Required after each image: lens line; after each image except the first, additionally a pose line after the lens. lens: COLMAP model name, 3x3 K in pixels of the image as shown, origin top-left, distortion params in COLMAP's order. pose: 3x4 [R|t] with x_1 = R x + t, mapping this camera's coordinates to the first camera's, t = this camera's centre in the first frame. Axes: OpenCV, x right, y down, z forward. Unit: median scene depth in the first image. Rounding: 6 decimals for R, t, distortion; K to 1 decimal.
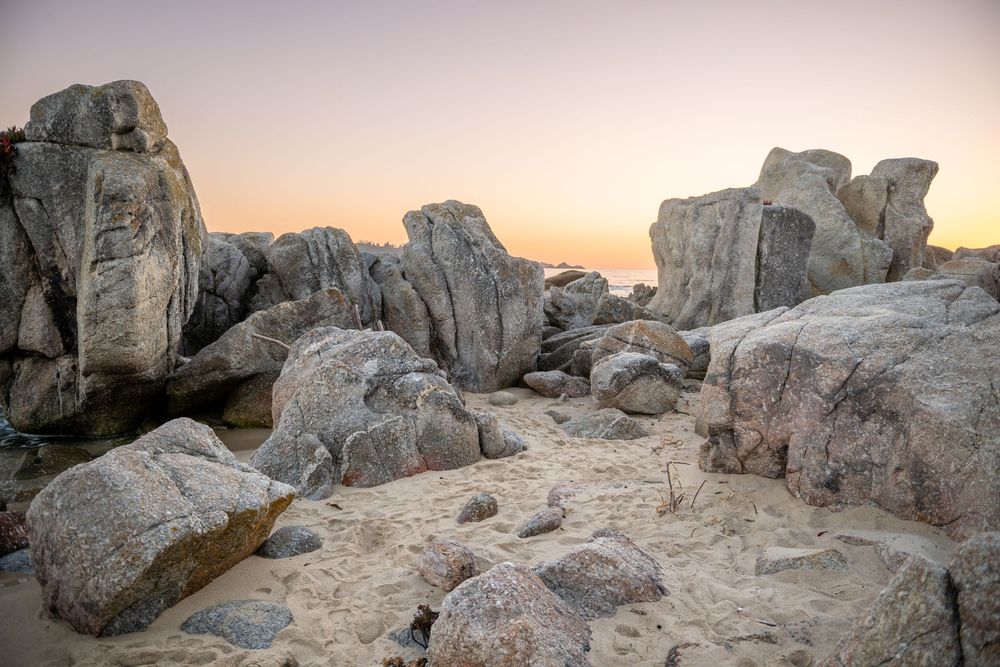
lens RADIAL K [[706.3, 0, 500.5], [0, 706.3, 334.9], [0, 0, 1]] dist [0.002411, 0.000274]
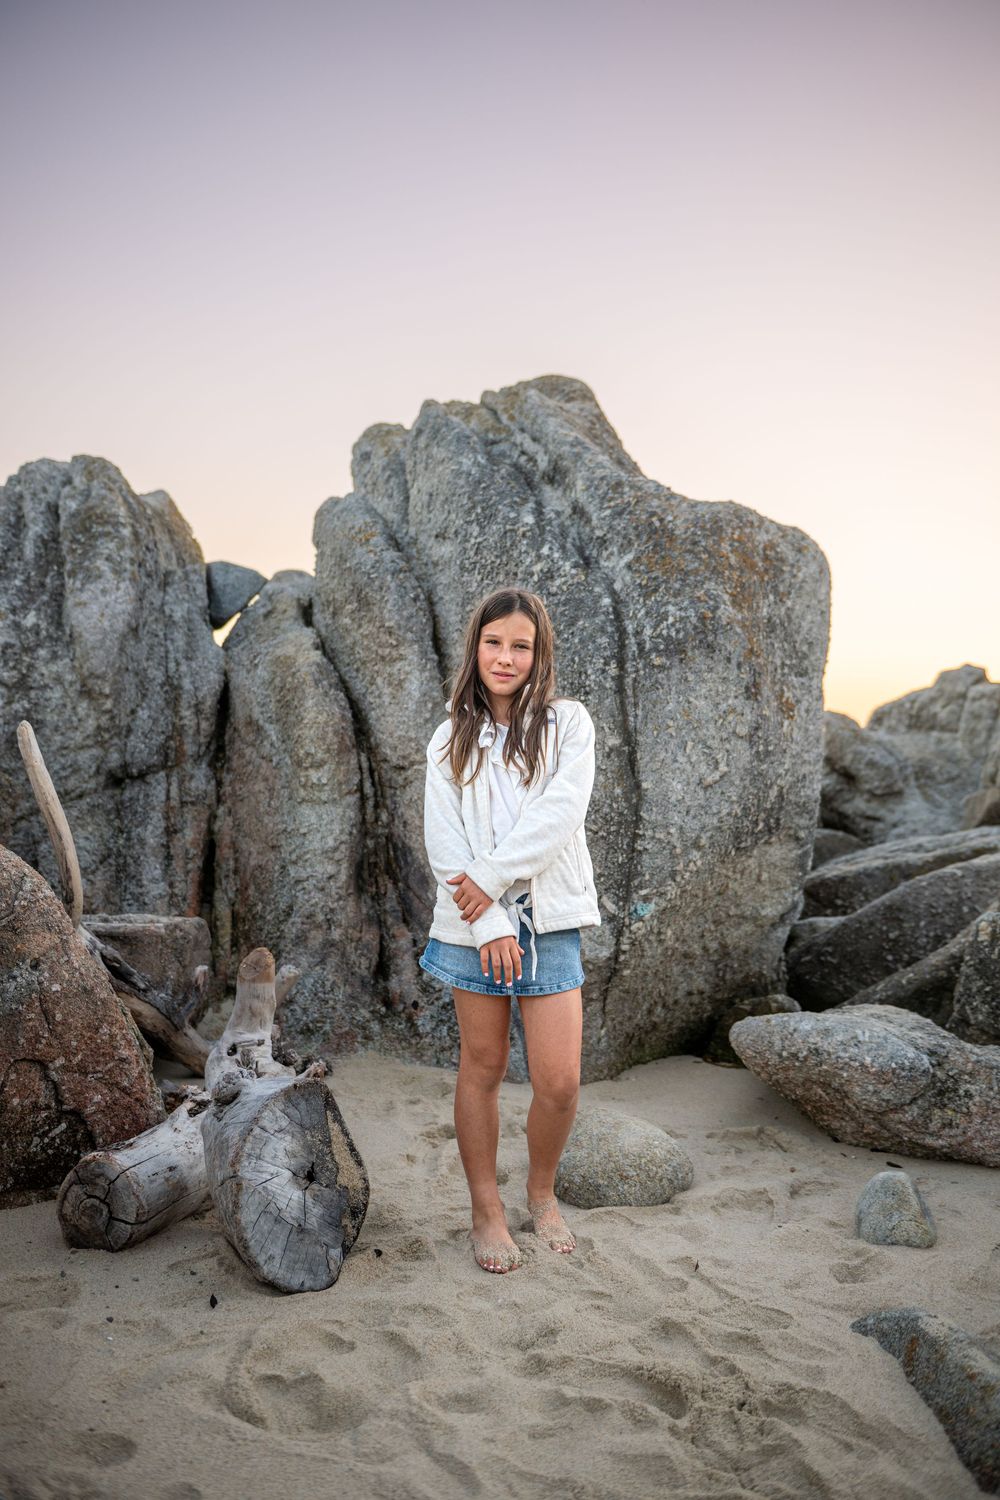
lens RADIAL K [[1320.9, 0, 499.0], [0, 1320.9, 741.0], [0, 0, 1]] dist [-0.010453, -0.001983]
pose [[0.988885, 0.030306, -0.145558, 0.017534], [-0.044462, 0.994483, -0.095011, 0.013184], [0.141875, 0.100427, 0.984777, 0.532941]]
